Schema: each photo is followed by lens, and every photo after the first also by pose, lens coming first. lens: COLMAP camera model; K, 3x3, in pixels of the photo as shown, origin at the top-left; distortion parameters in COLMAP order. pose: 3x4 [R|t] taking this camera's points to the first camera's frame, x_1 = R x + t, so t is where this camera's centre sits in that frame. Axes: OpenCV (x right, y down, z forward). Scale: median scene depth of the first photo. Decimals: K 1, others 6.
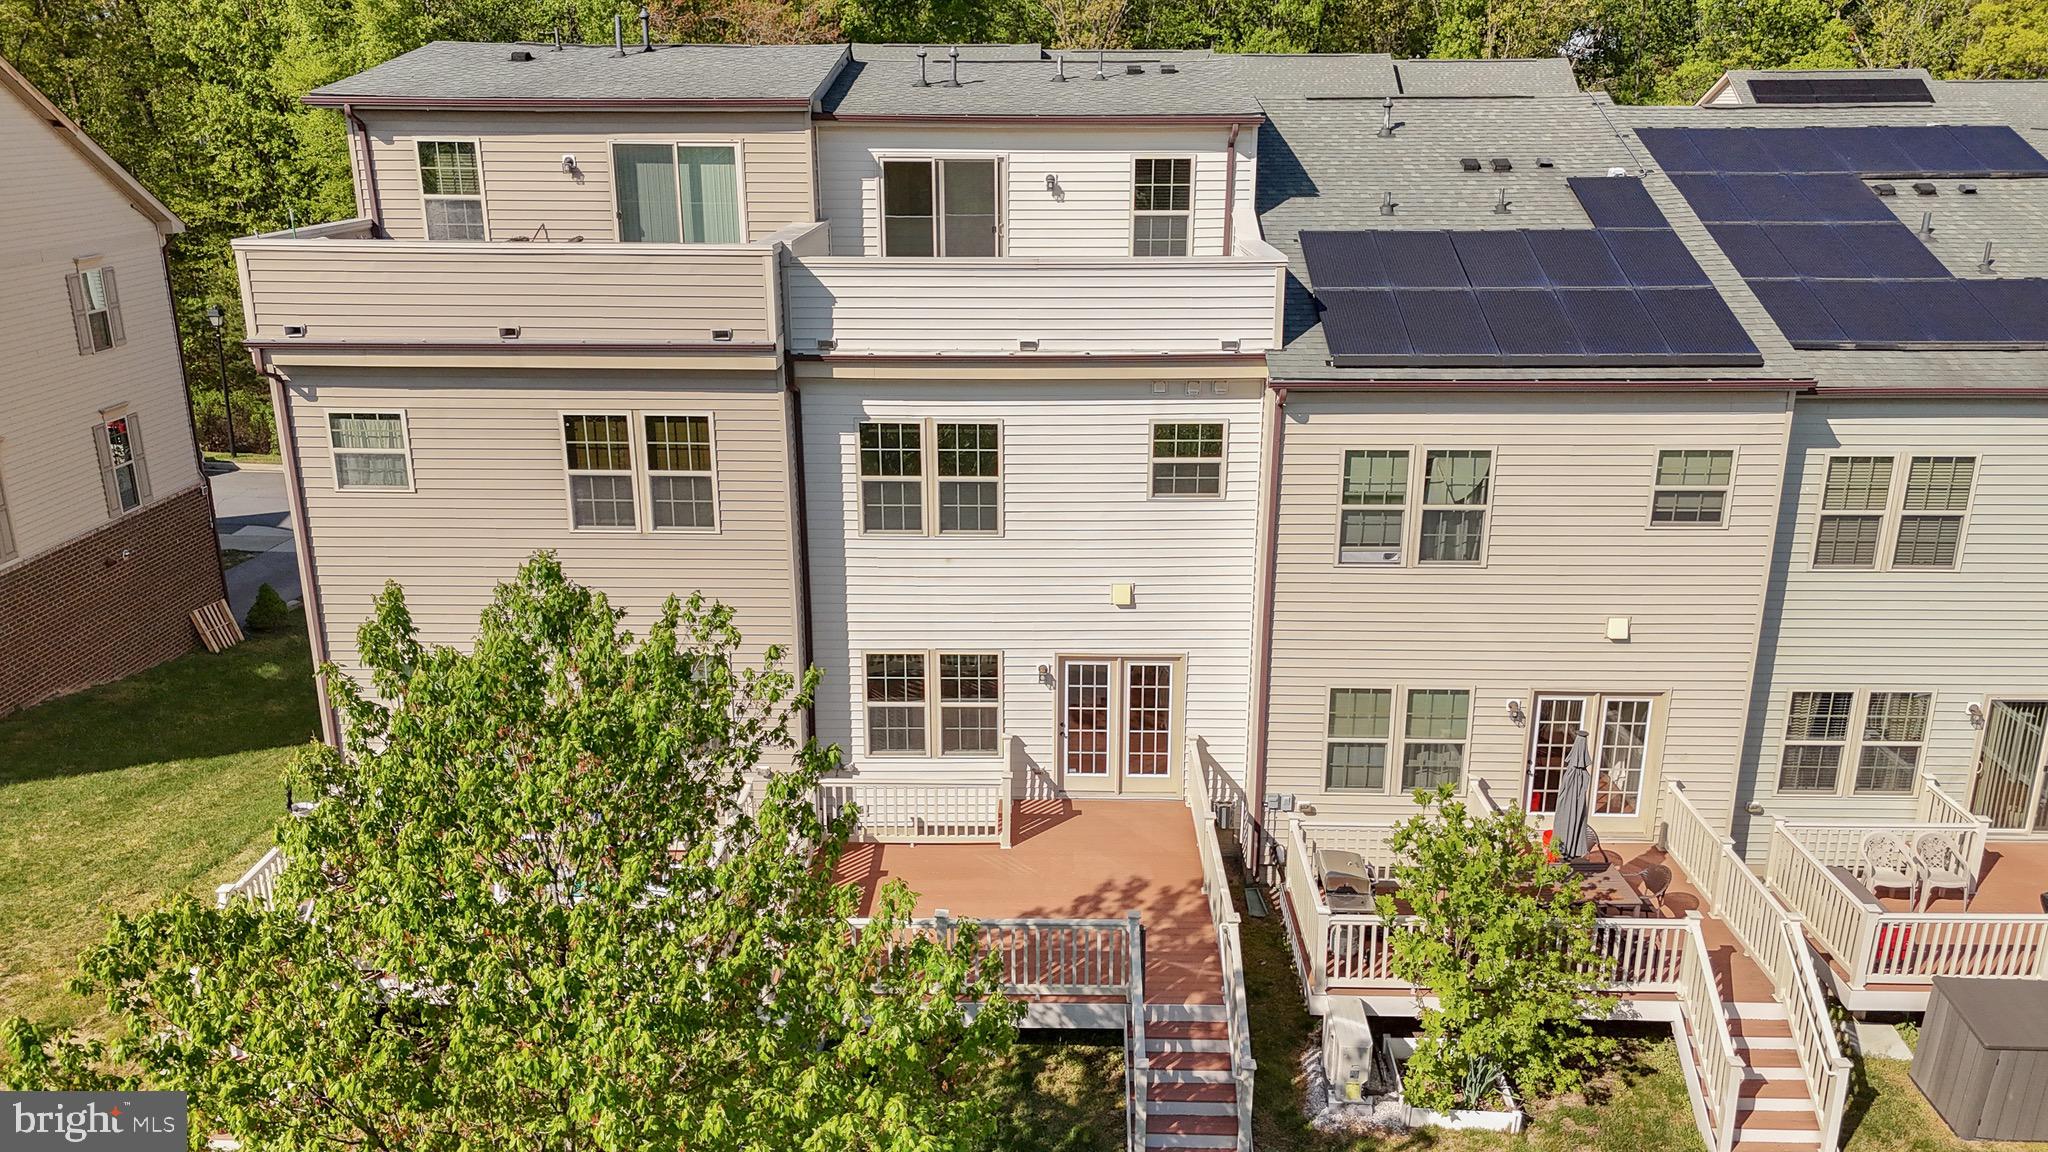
lens RADIAL K [[1516.9, 0, 1022.3], [0, 1516.9, 578.8], [0, 0, 1]] dist [0.048781, -0.055688]
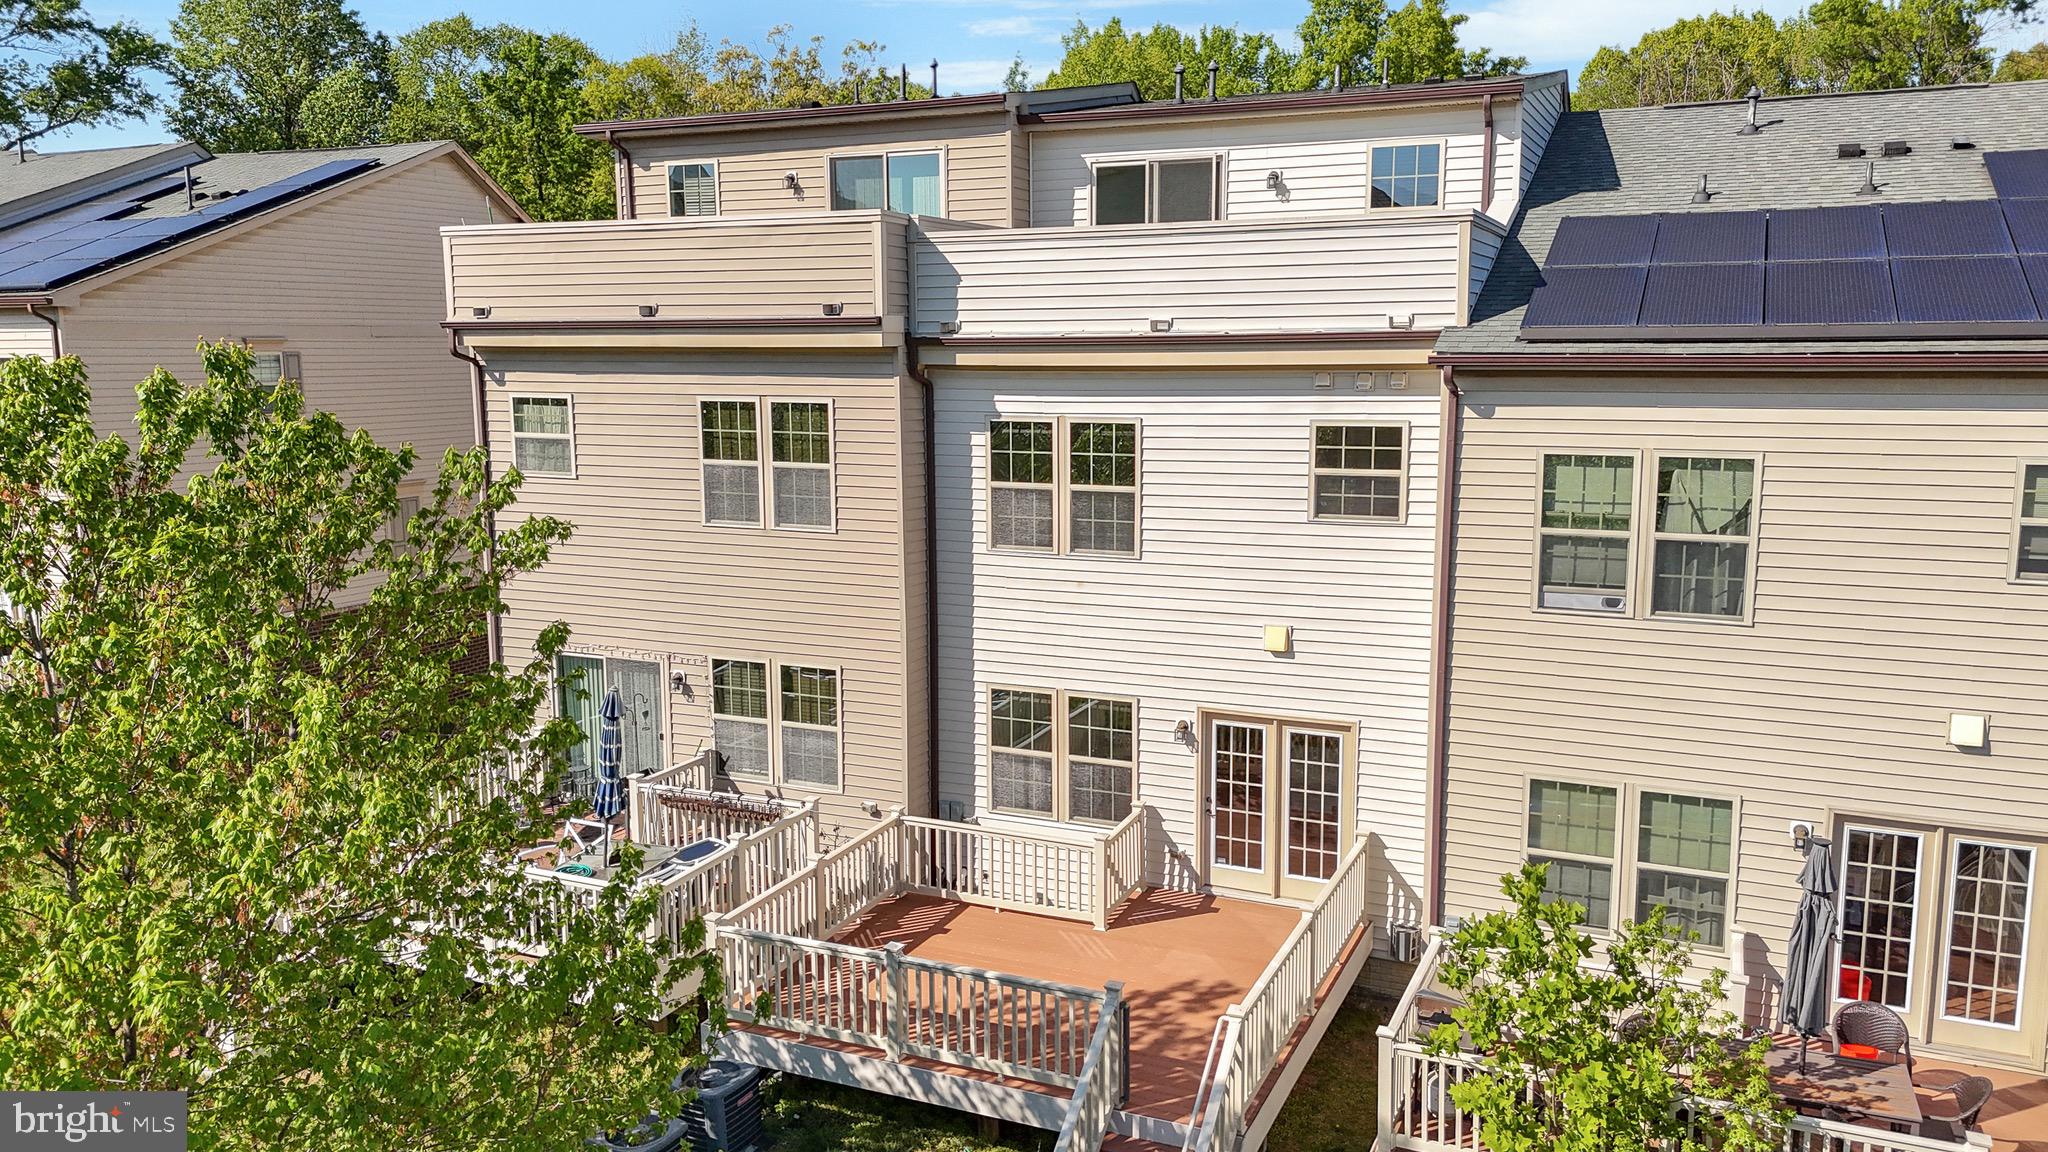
lens RADIAL K [[1523.9, 0, 1022.1], [0, 1523.9, 578.5], [0, 0, 1]] dist [0.049370, -0.056306]
pose [[0.917954, 0.056780, -0.392602, 0.265614], [-0.115000, 0.985293, -0.126385, 0.099620], [0.379652, 0.161165, 0.910983, 0.201659]]
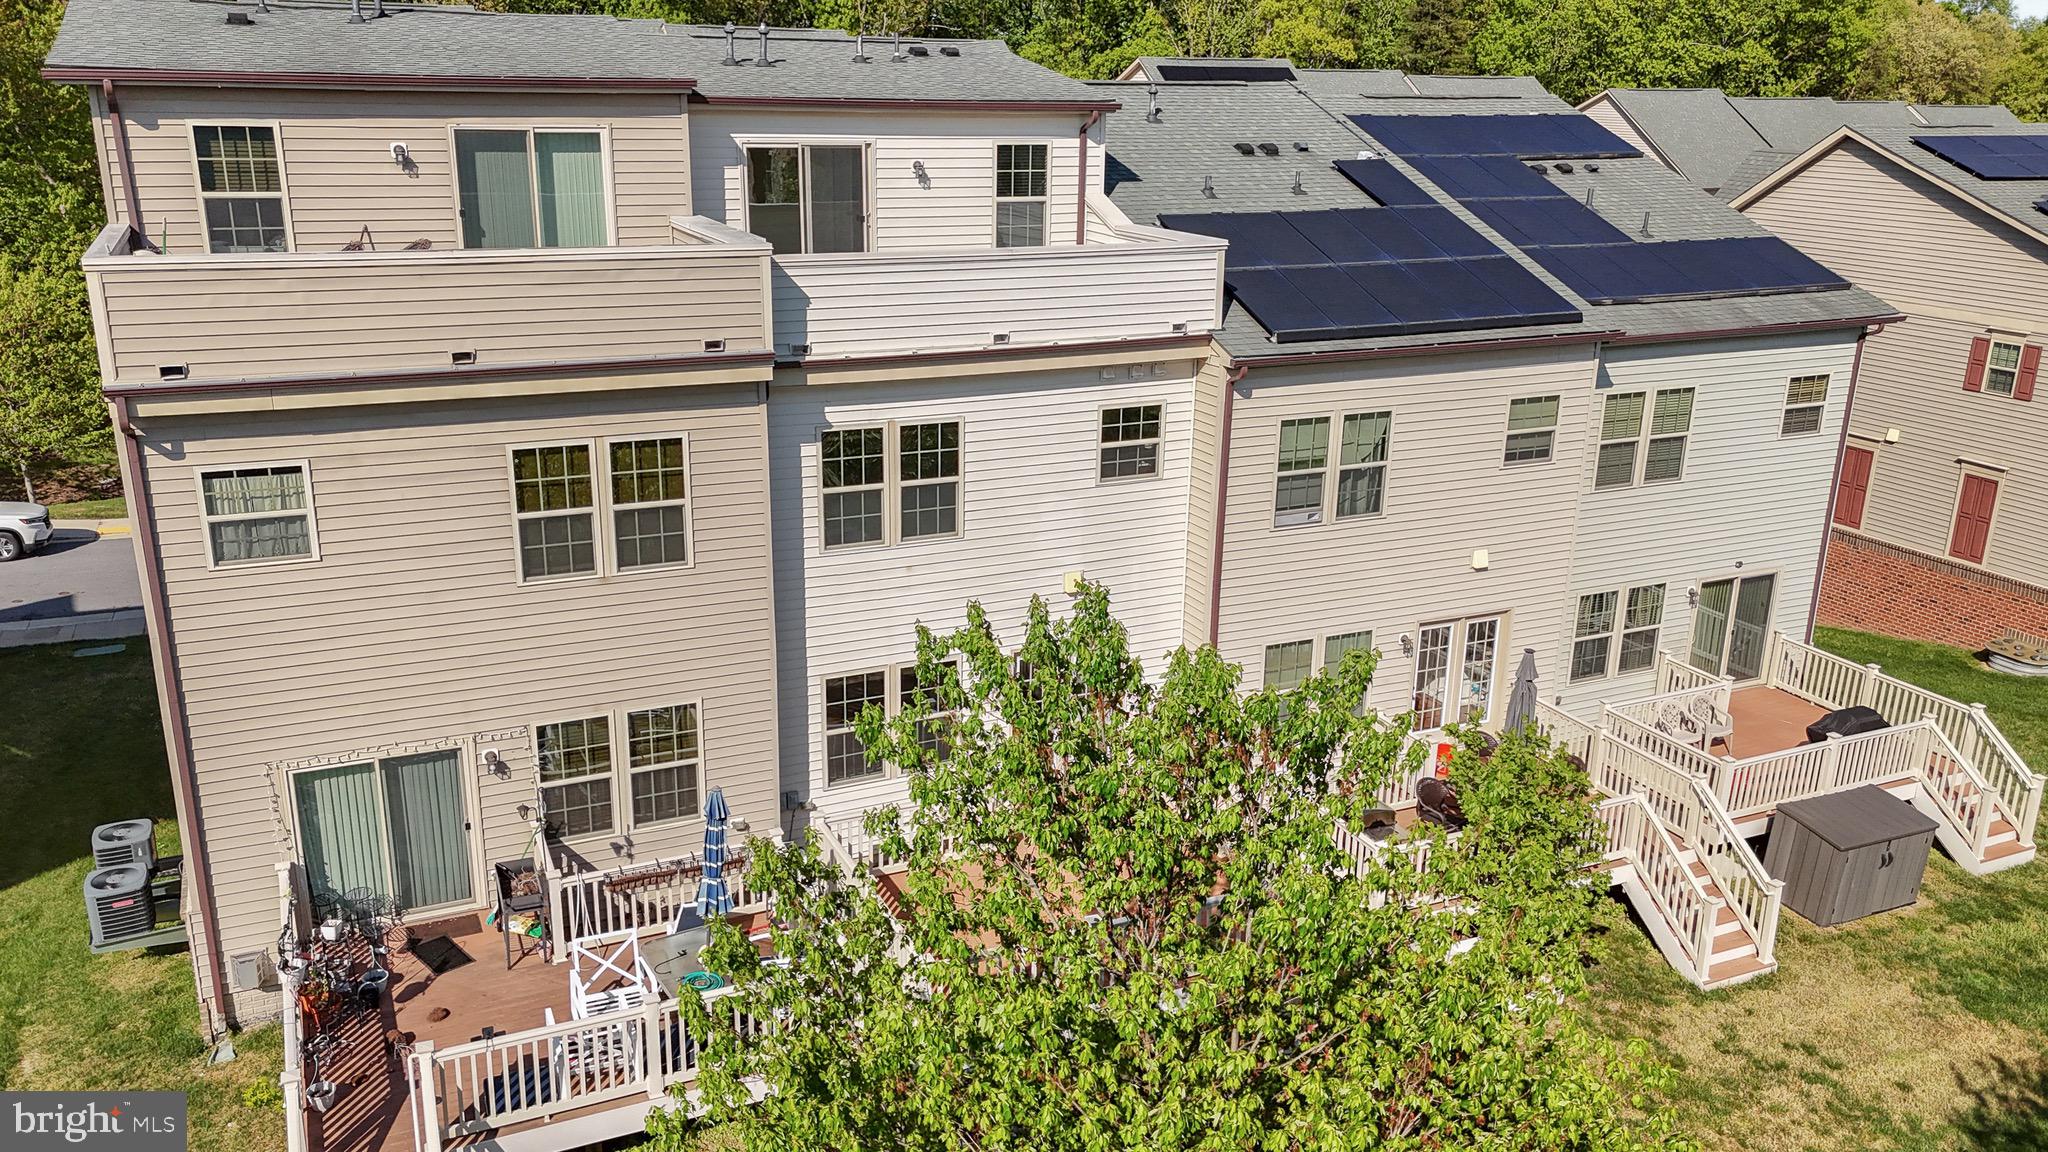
lens RADIAL K [[1573.4, 0, 1016.5], [0, 1573.4, 581.1], [0, 0, 1]] dist [0.032686, -0.008583]
pose [[0.899753, -0.119627, 0.419682, -0.411408], [0.115800, 0.992667, 0.034688, -0.031427], [-0.420754, 0.017388, 0.907008, 0.077377]]
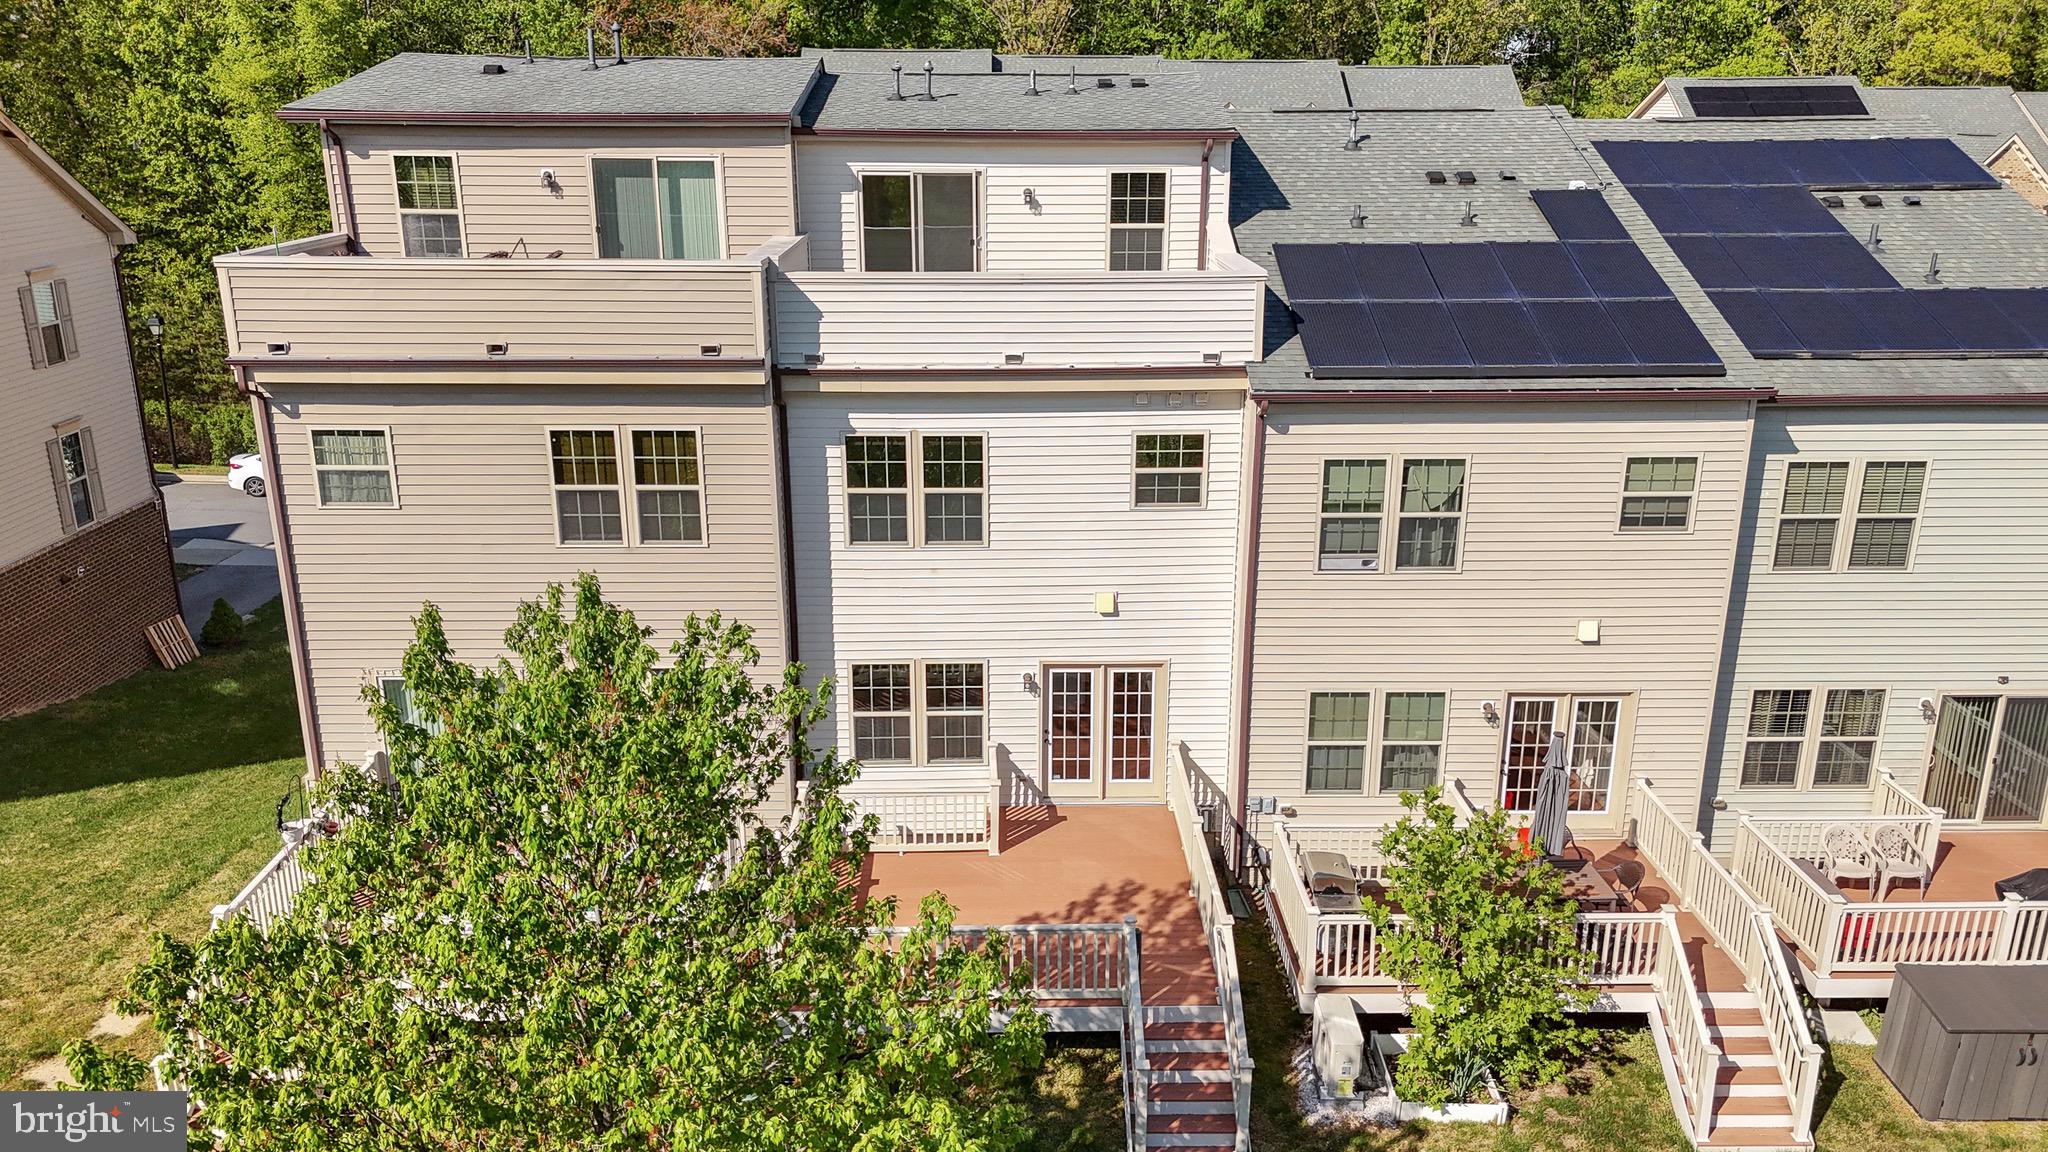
lens RADIAL K [[1523.9, 0, 1022.1], [0, 1523.9, 578.5], [0, 0, 1]] dist [0.049370, -0.056306]
pose [[0.999226, -0.010405, 0.037948, -0.029069], [0.010448, 0.999945, -0.000927, -0.005726], [-0.037936, 0.001322, 0.999279, -0.016938]]
